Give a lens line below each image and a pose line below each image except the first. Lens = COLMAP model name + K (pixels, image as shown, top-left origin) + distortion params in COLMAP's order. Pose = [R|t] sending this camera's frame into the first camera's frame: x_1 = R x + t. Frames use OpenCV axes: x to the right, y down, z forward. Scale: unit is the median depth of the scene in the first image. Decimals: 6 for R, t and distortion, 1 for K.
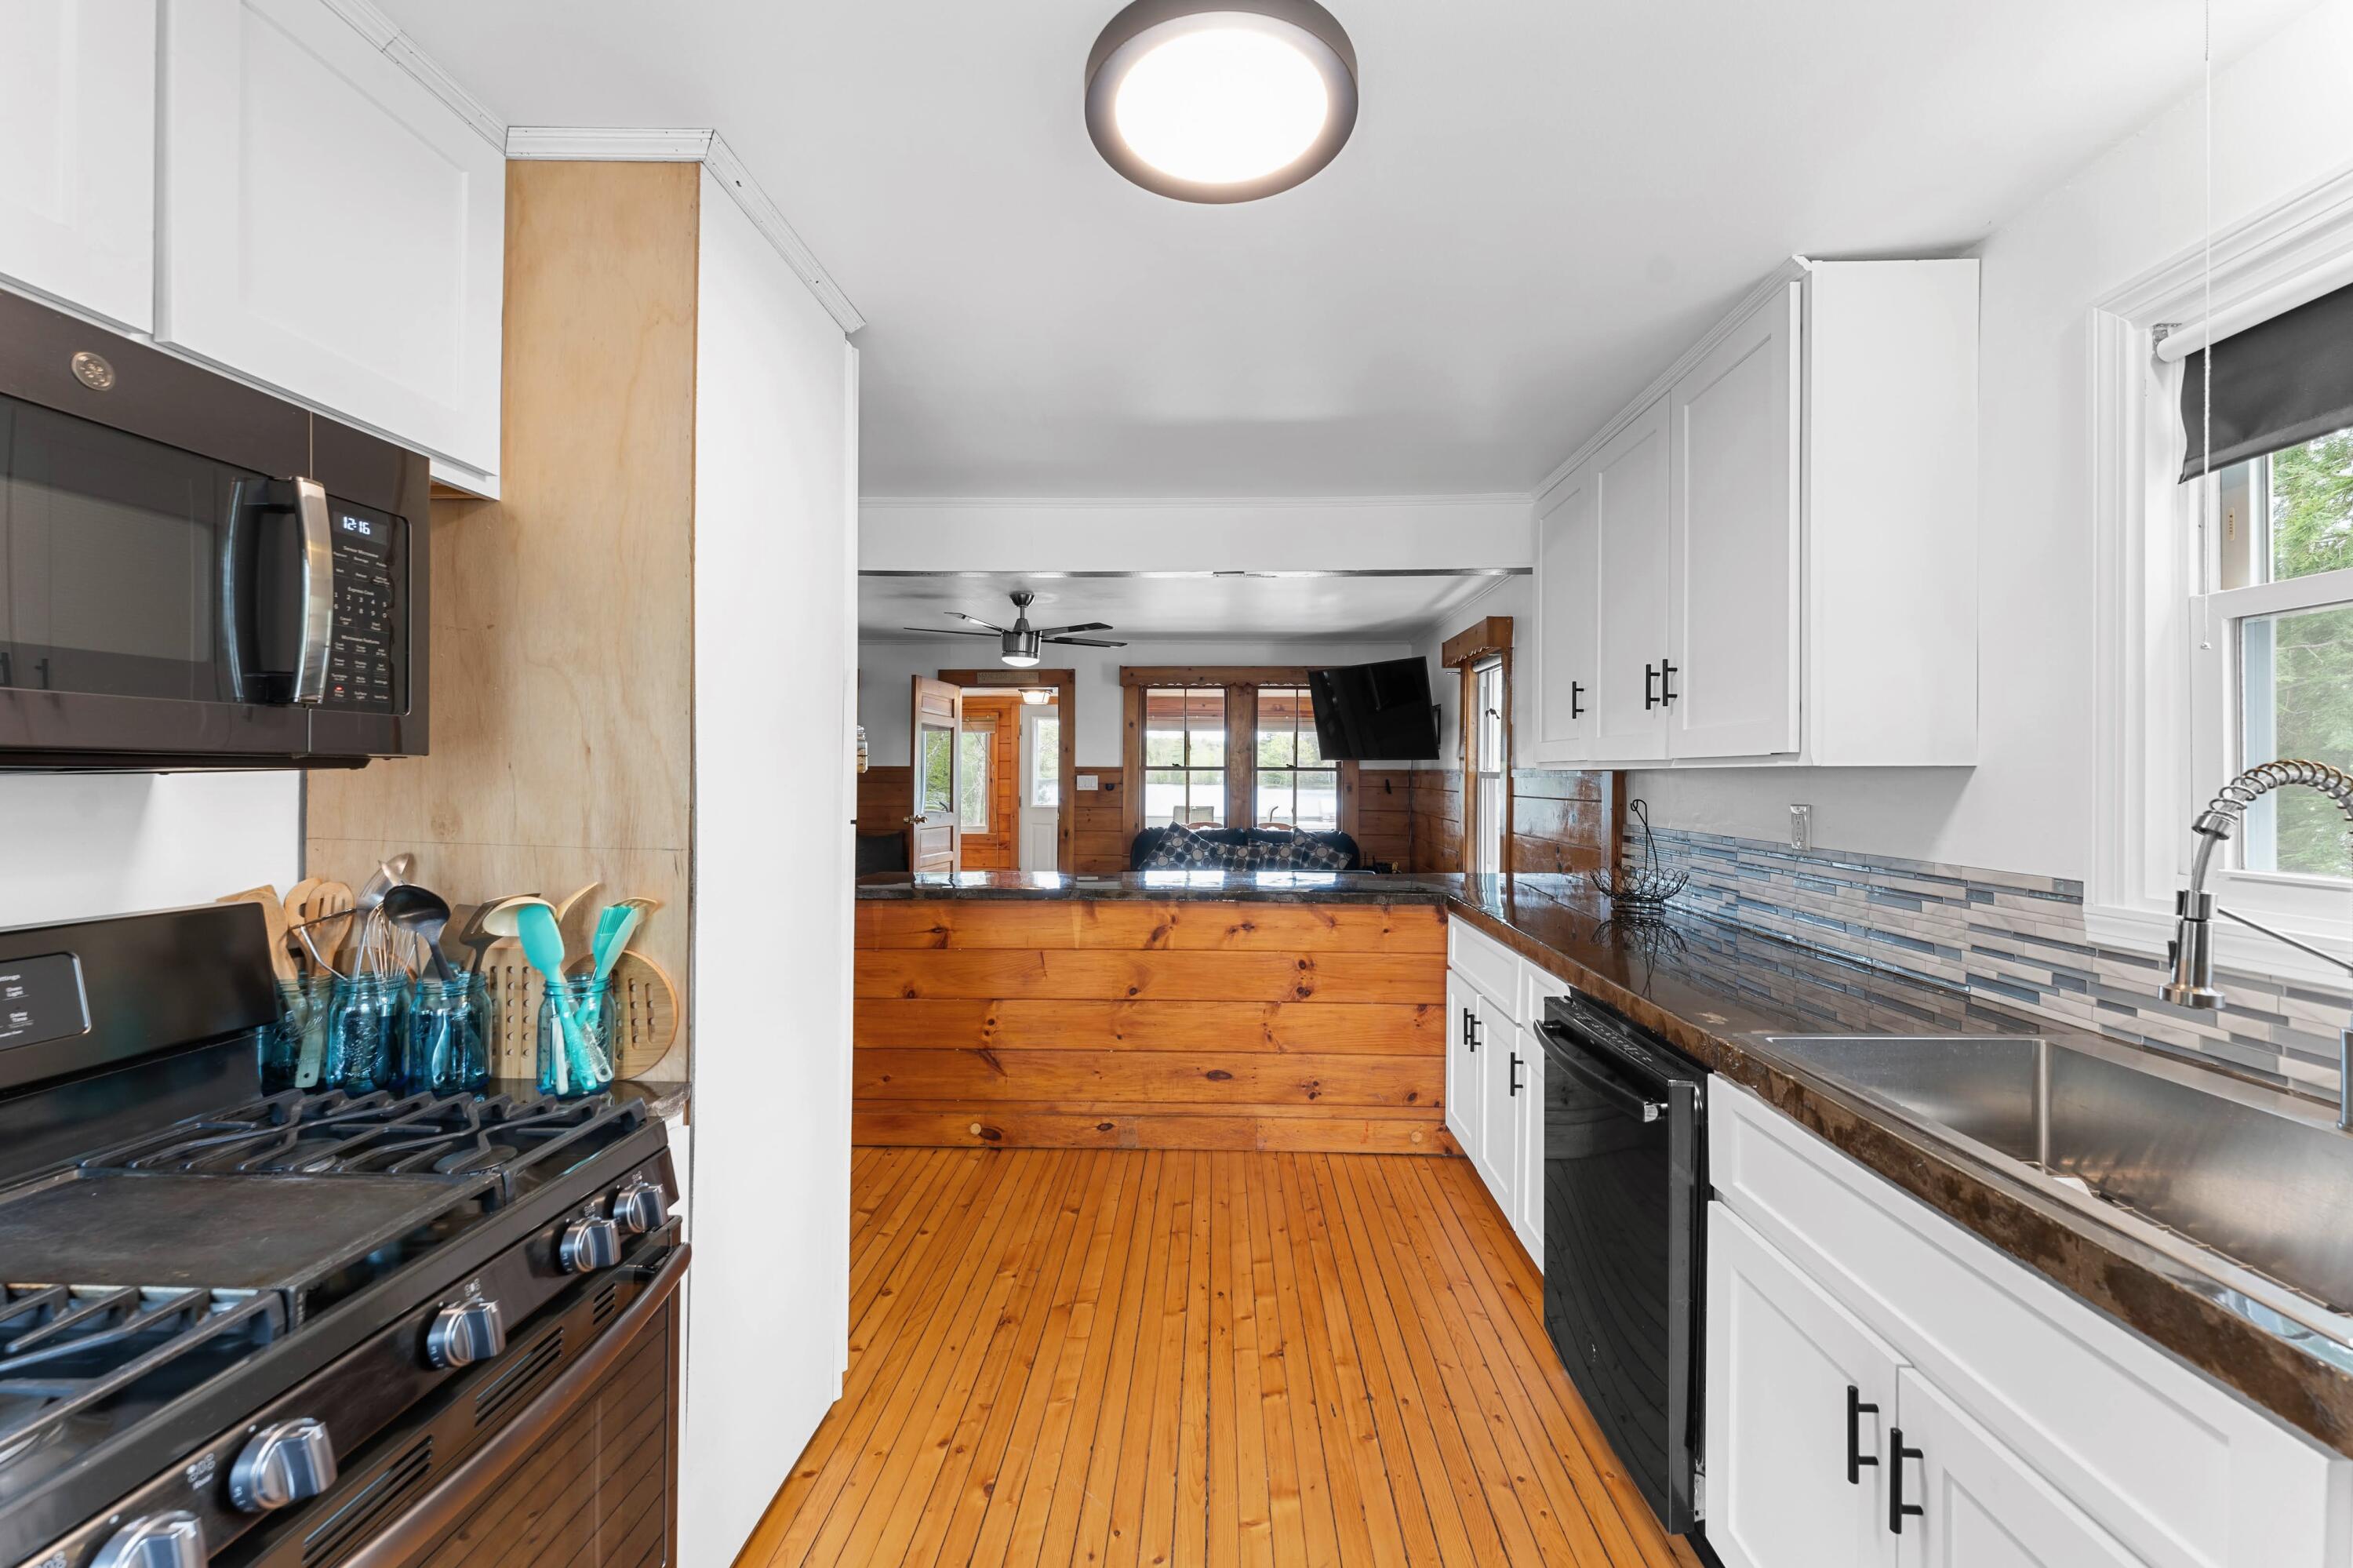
lens RADIAL K [[941.5, 0, 1196.2], [0, 941.5, 772.0], [0, 0, 1]] dist [0.001410, 0.000770]
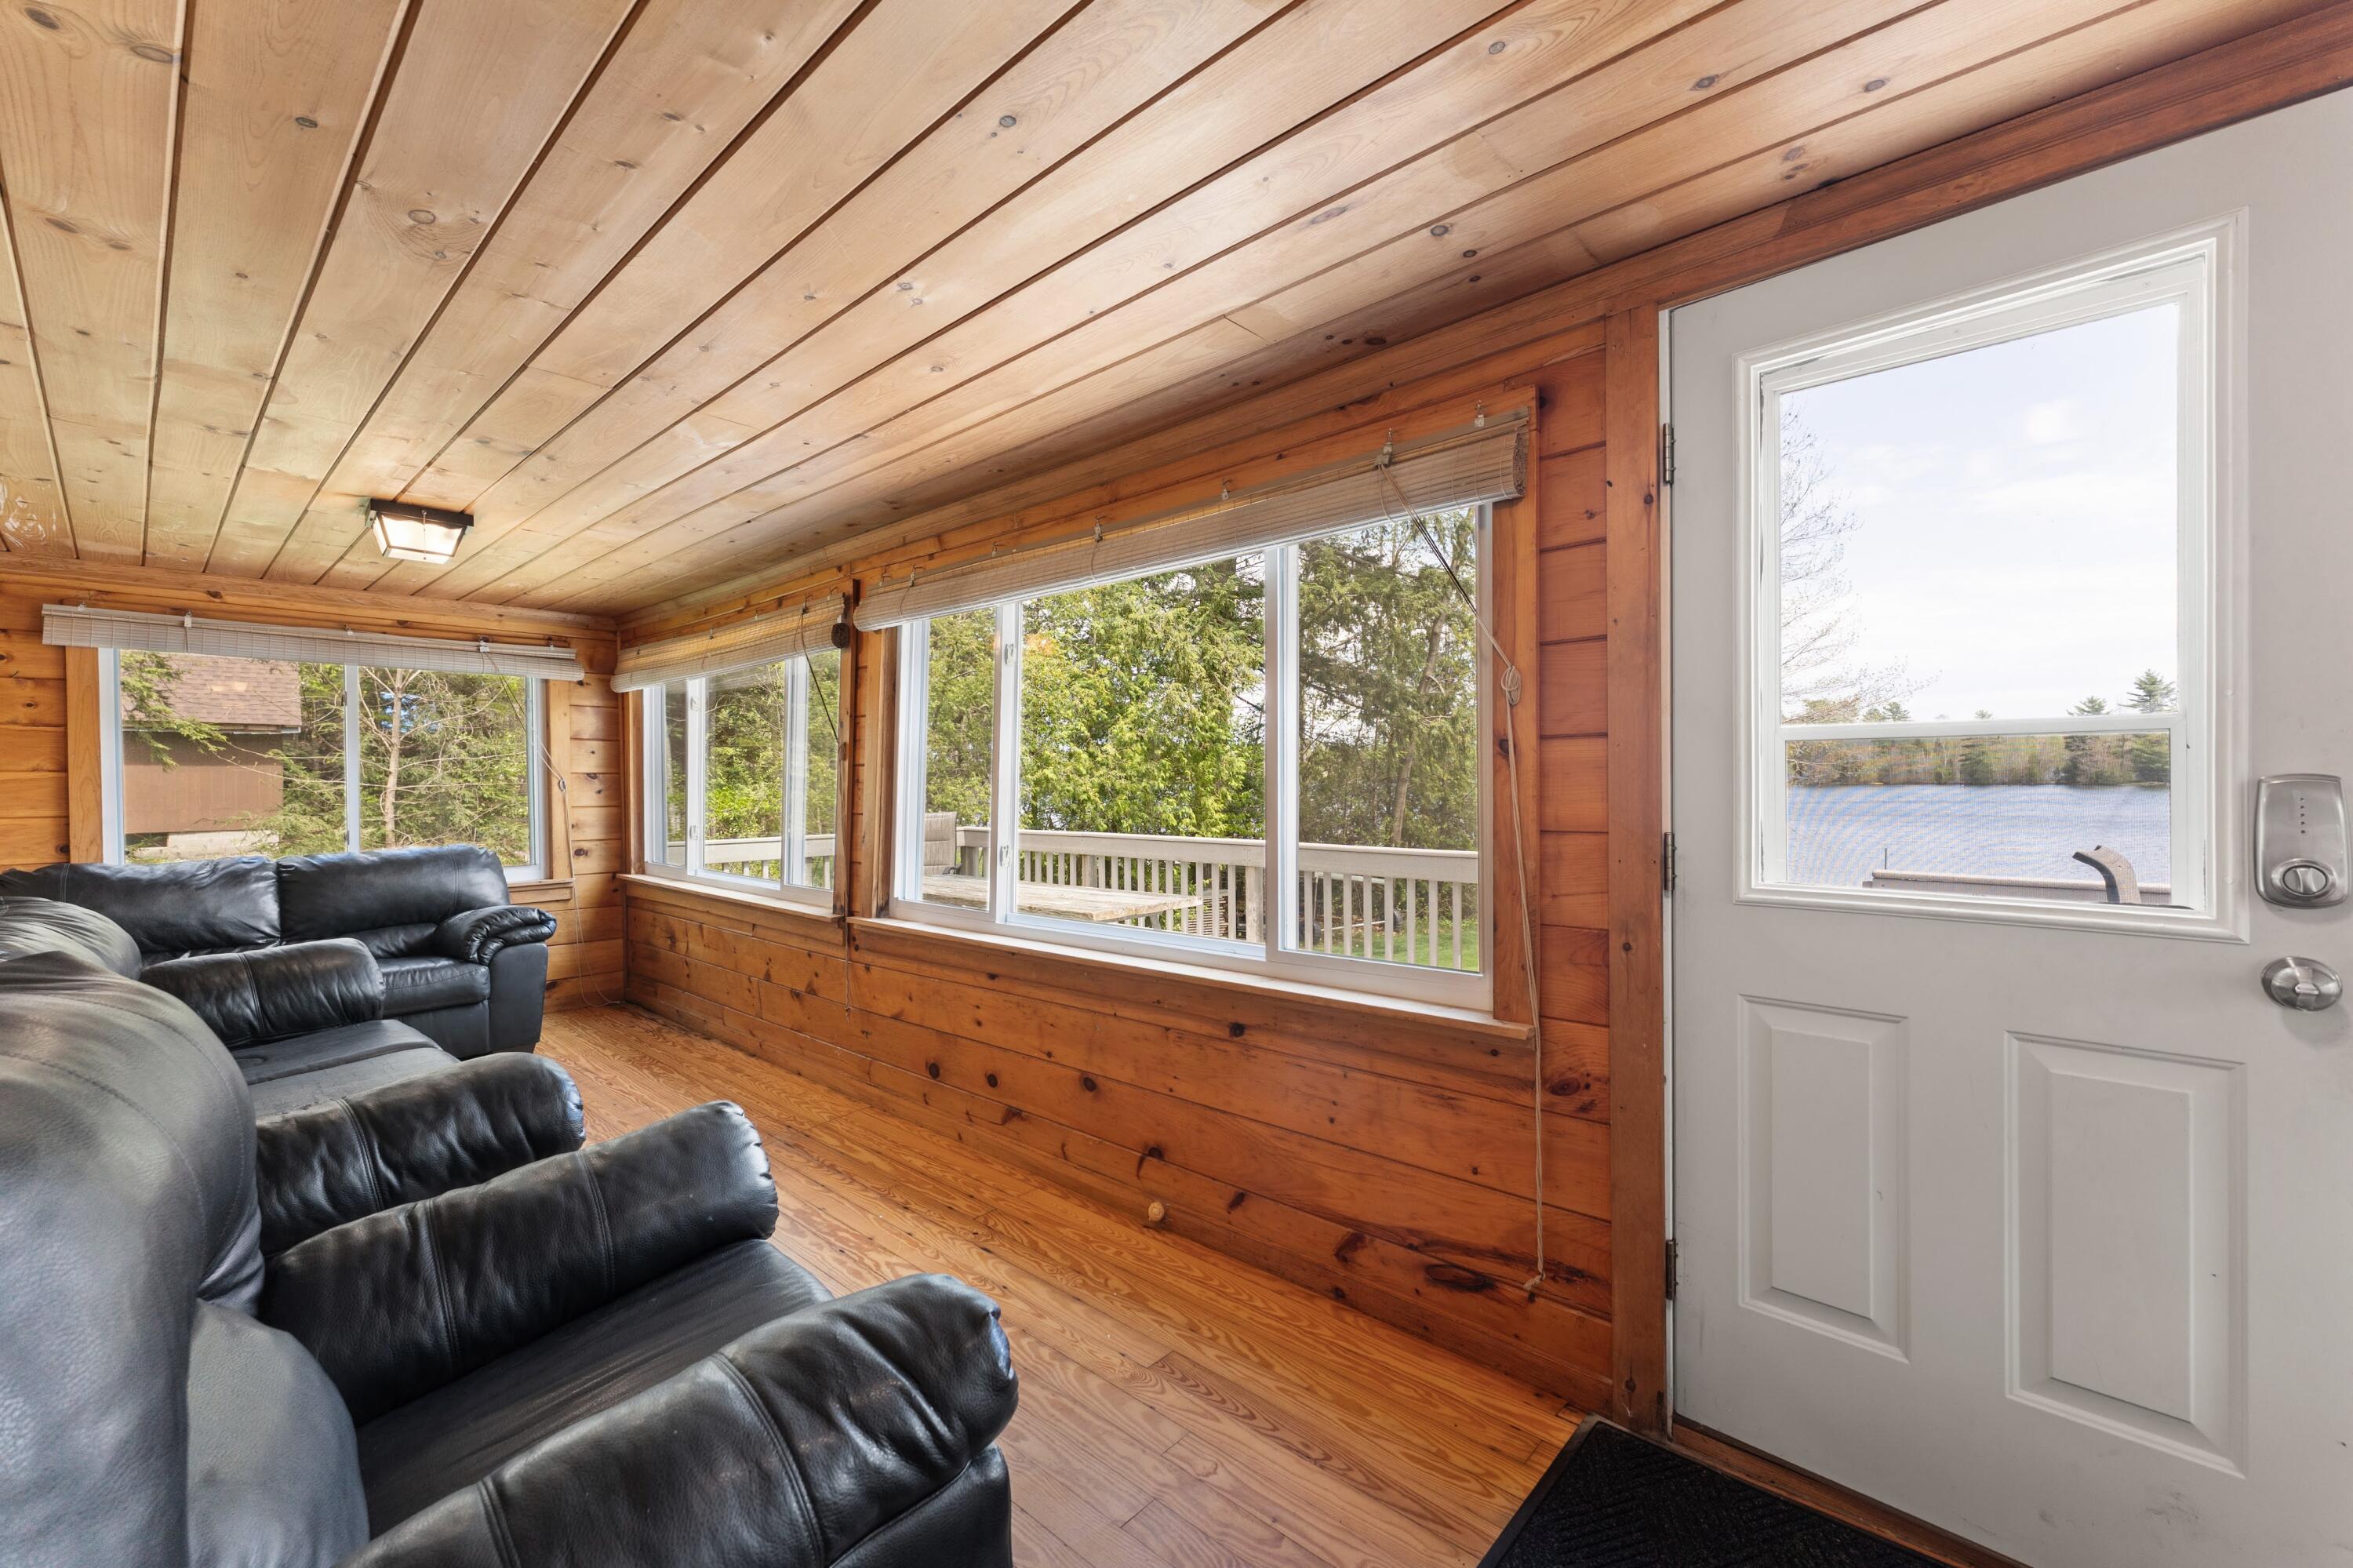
lens RADIAL K [[955.1, 0, 1193.0], [0, 955.1, 783.4], [0, 0, 1]] dist [0.000438, 0.000328]
pose [[0.763163, -0.011267, -0.646108, -0.207783], [0.016482, 0.999862, 0.002032, 0.022331], [0.645996, -0.012200, 0.763244, 1.205955]]
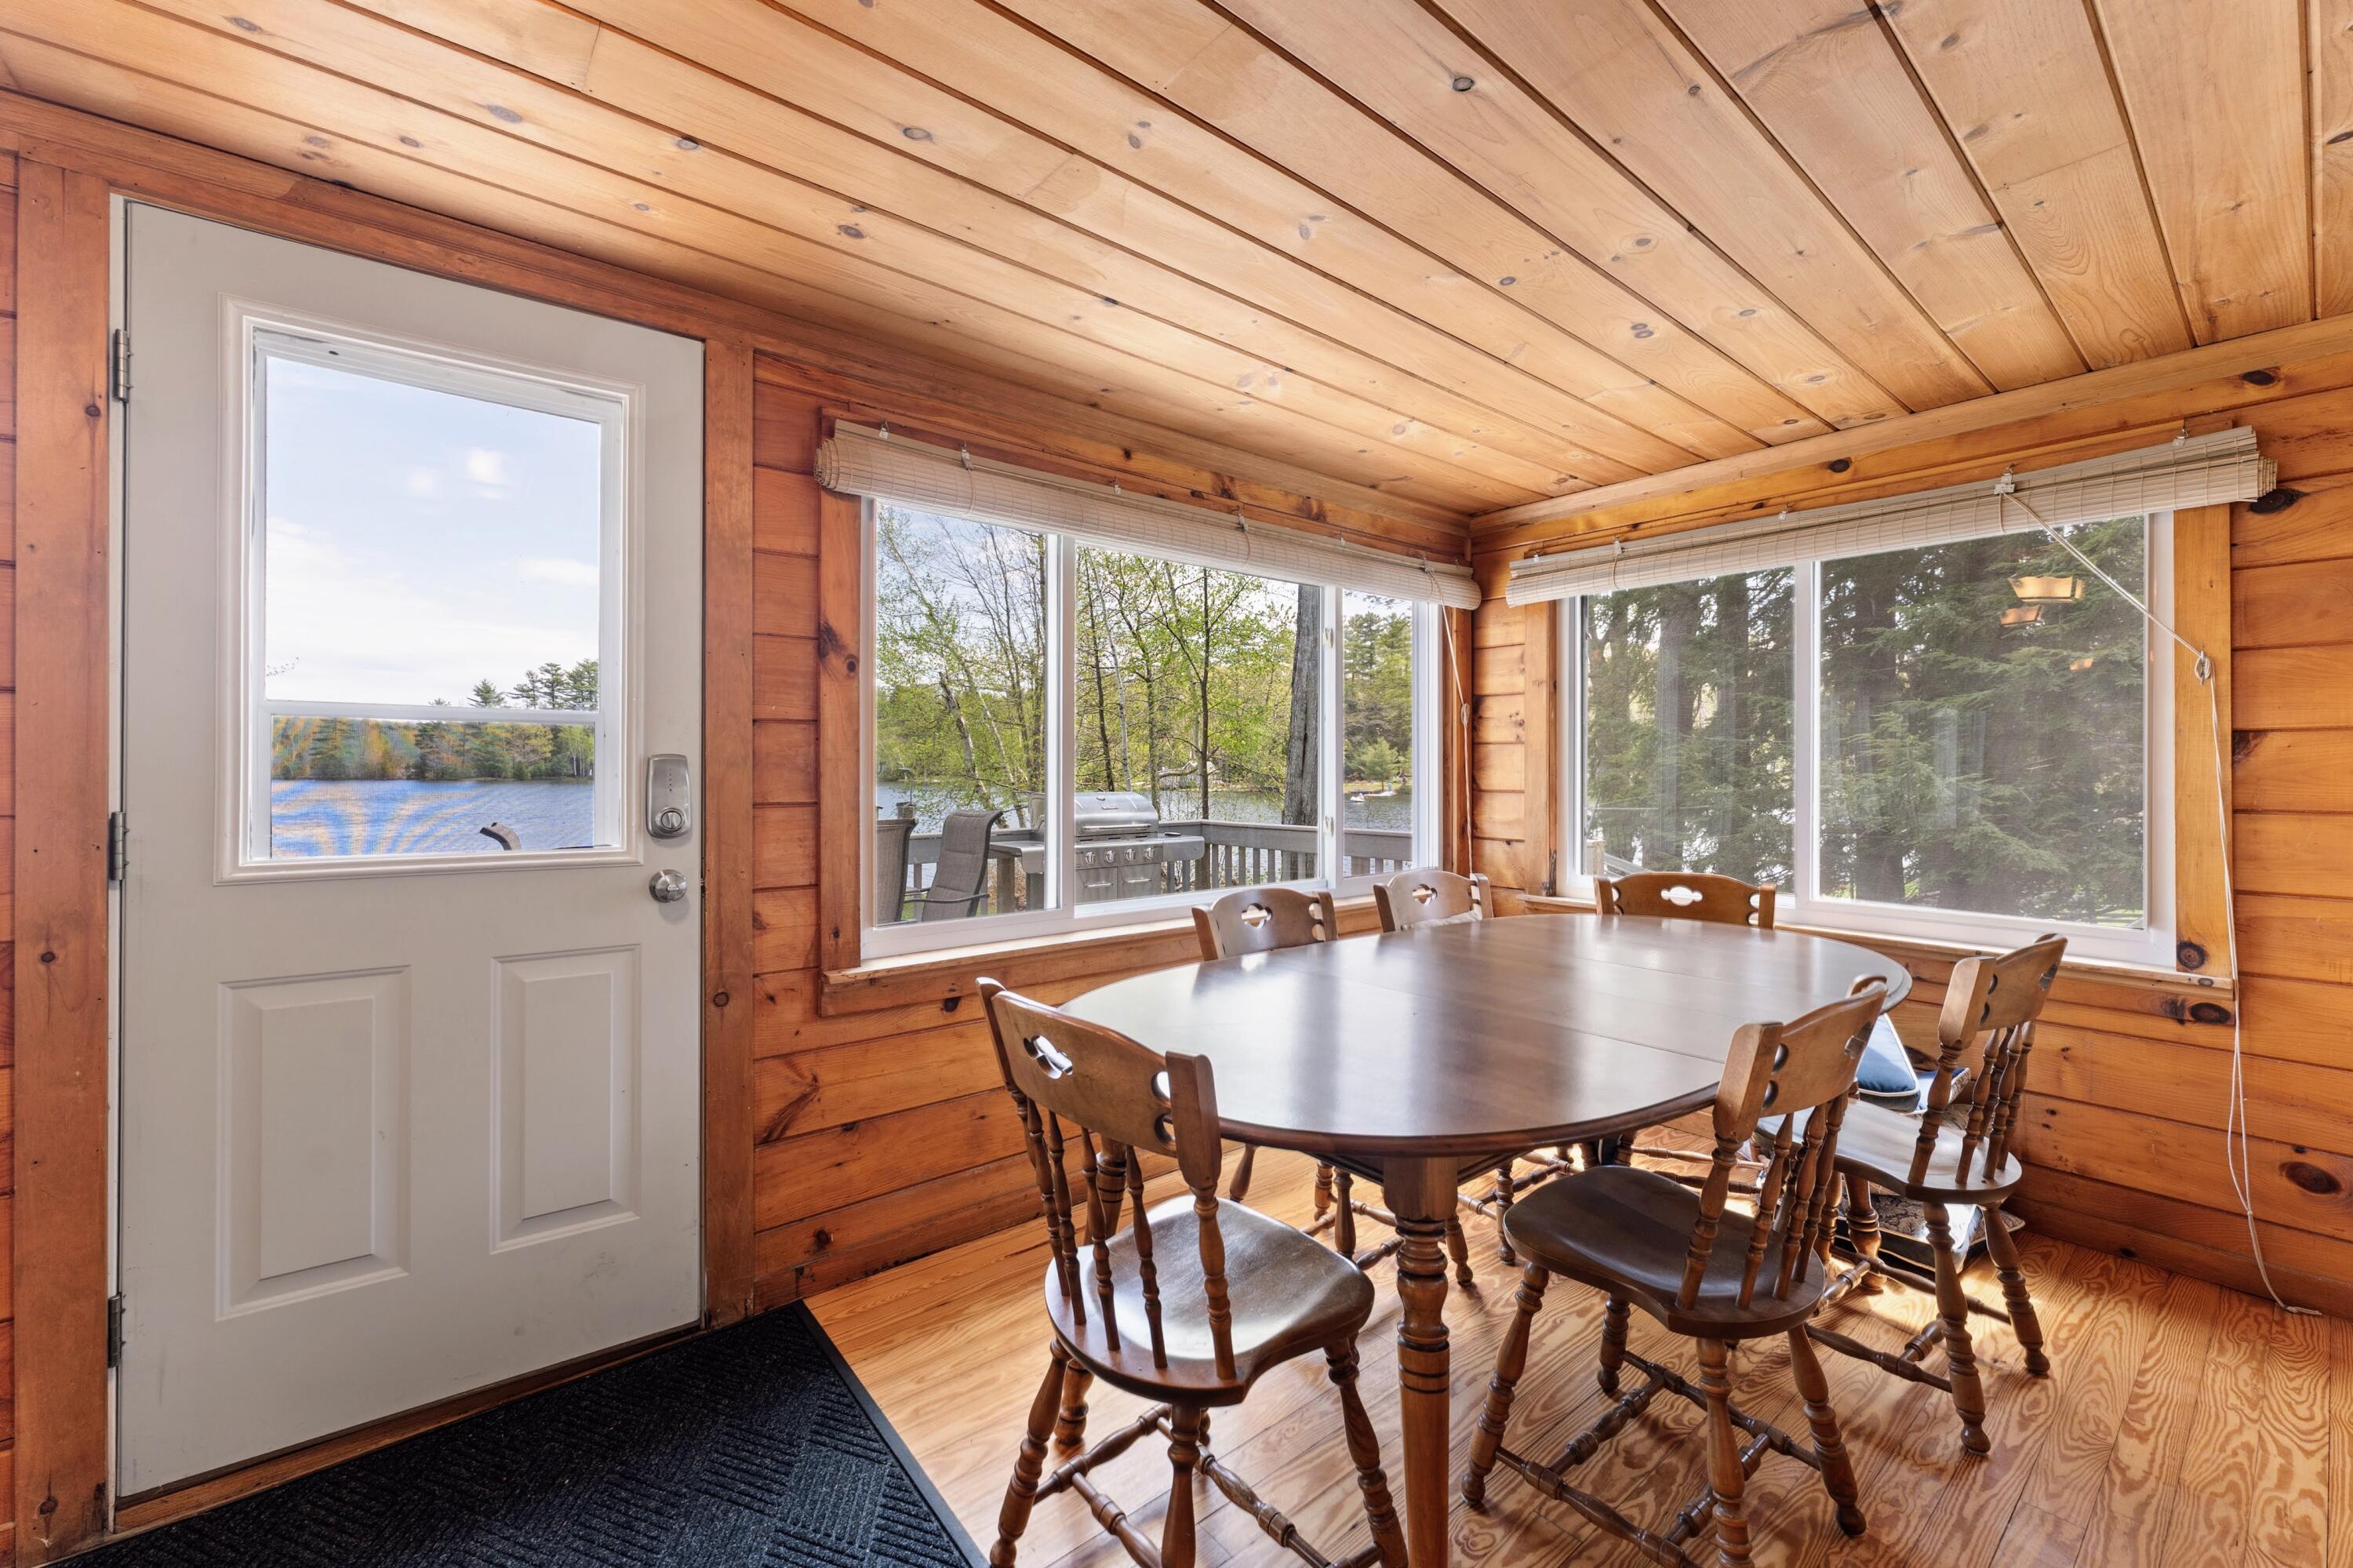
lens RADIAL K [[941.5, 0, 1196.2], [0, 941.5, 772.0], [0, 0, 1]] dist [0.001410, 0.000770]
pose [[0.745920, -0.008236, 0.665984, -0.237059], [0.001348, 0.999940, 0.010855, 0.027213], [-0.666034, -0.007199, 0.745887, 1.159407]]
